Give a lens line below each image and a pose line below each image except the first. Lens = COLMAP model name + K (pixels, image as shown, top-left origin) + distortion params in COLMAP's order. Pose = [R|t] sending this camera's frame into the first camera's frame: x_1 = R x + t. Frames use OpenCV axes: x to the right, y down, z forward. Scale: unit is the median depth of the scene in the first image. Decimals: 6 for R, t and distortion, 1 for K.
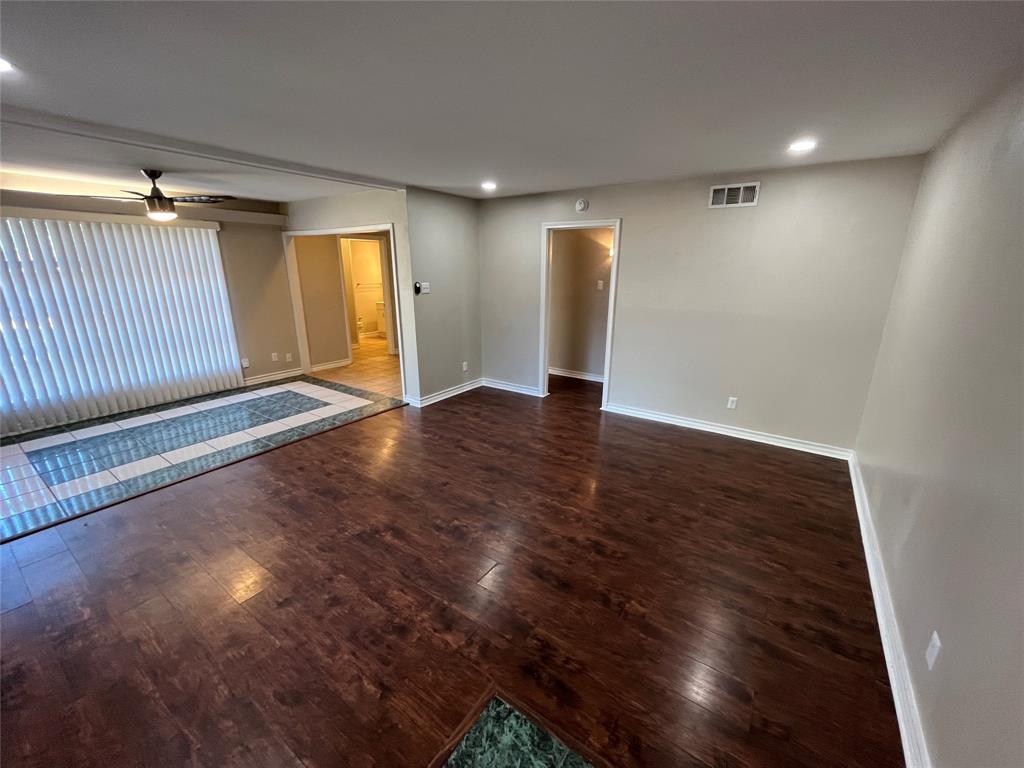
lens RADIAL K [[414.1, 0, 513.3], [0, 414.1, 382.6], [0, 0, 1]] dist [-0.002628, 0.000956]
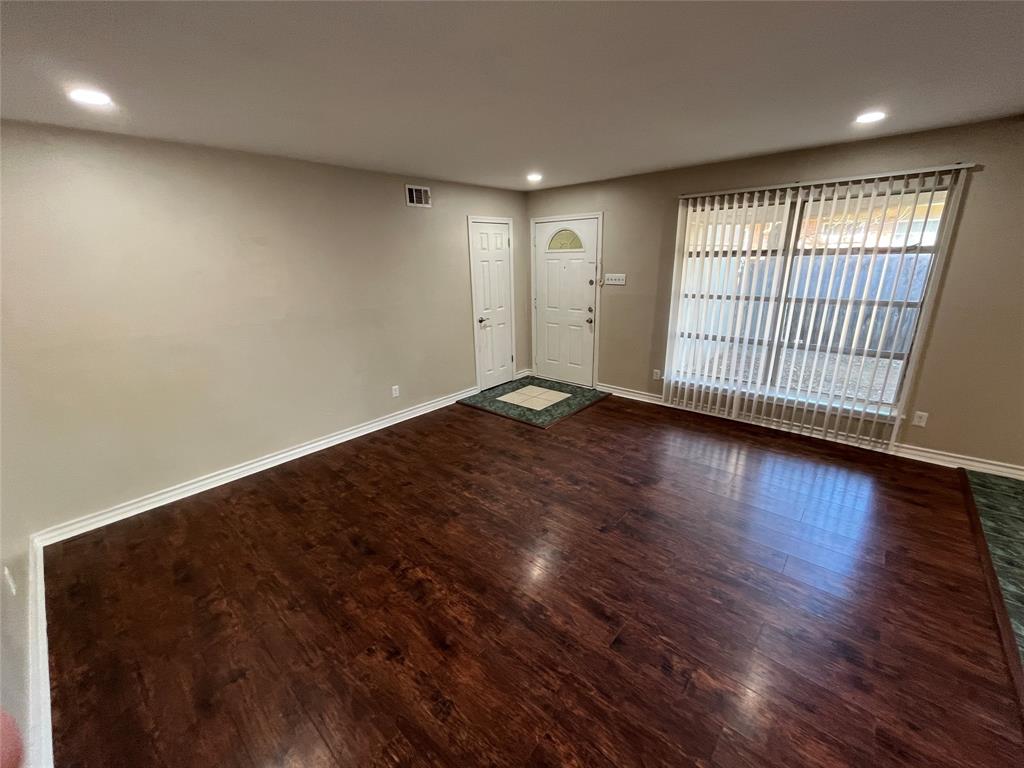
lens RADIAL K [[414.1, 0, 516.7], [0, 414.1, 387.6], [0, 0, 1]] dist [-0.002628, 0.000956]
pose [[-0.993342, -0.016325, 0.114037, -0.065087], [0.049037, 0.835826, 0.546801, -0.341990], [-0.104242, 0.548752, -0.829460, 1.203406]]
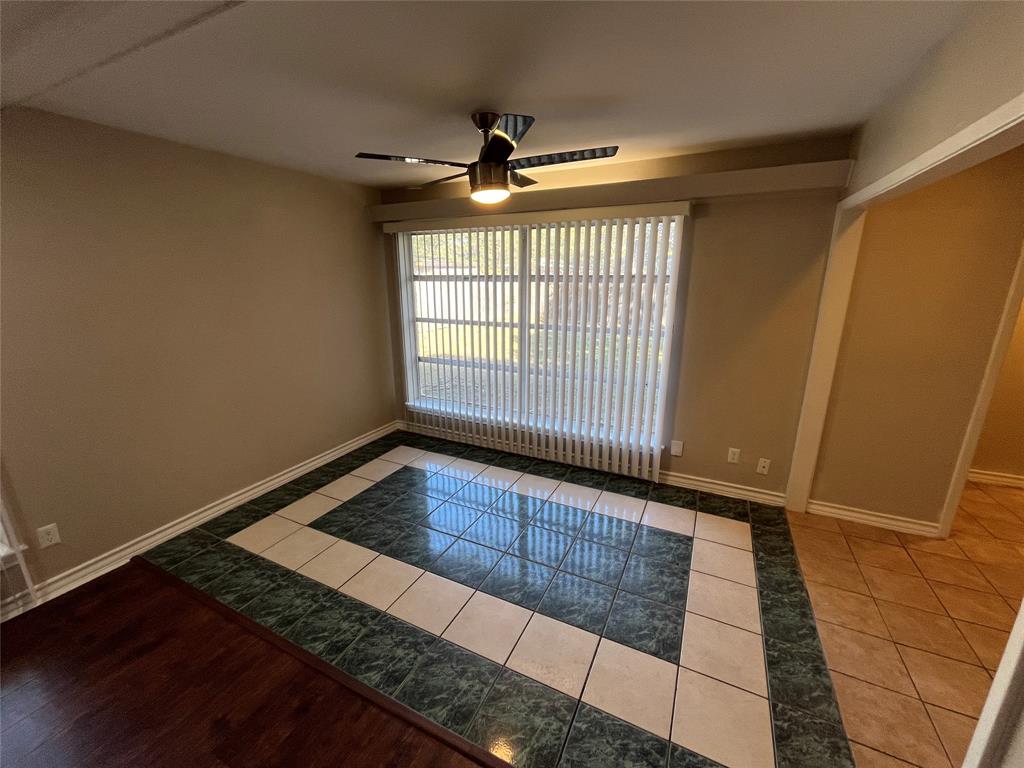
lens RADIAL K [[414.1, 0, 510.6], [0, 414.1, 386.4], [0, 0, 1]] dist [-0.002628, 0.000956]
pose [[0.142553, 0.251562, -0.957285, -0.211558], [-0.266226, 0.941266, 0.207708, -0.259729], [0.953311, 0.225245, 0.201153, 0.900925]]
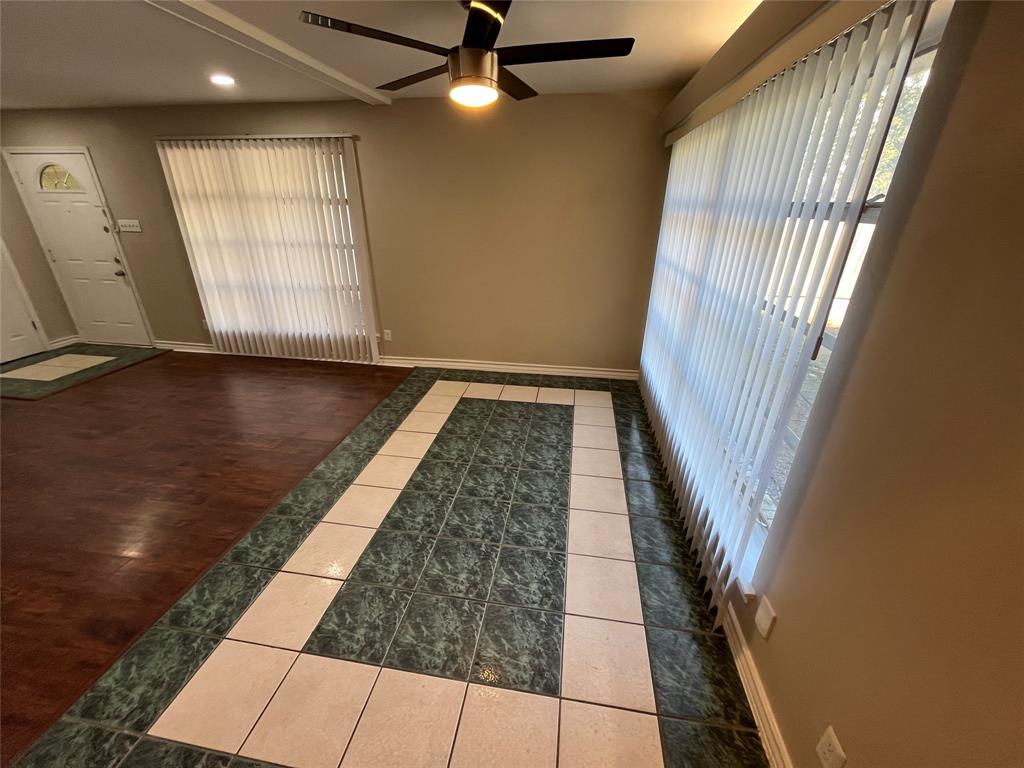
lens RADIAL K [[414.1, 0, 512.3], [0, 414.1, 385.7], [0, 0, 1]] dist [-0.002628, 0.000956]
pose [[-0.902156, 0.163651, -0.399165, -0.601370], [-0.129418, 0.779980, 0.612276, -0.407328], [0.411541, 0.604028, -0.682484, 1.429938]]
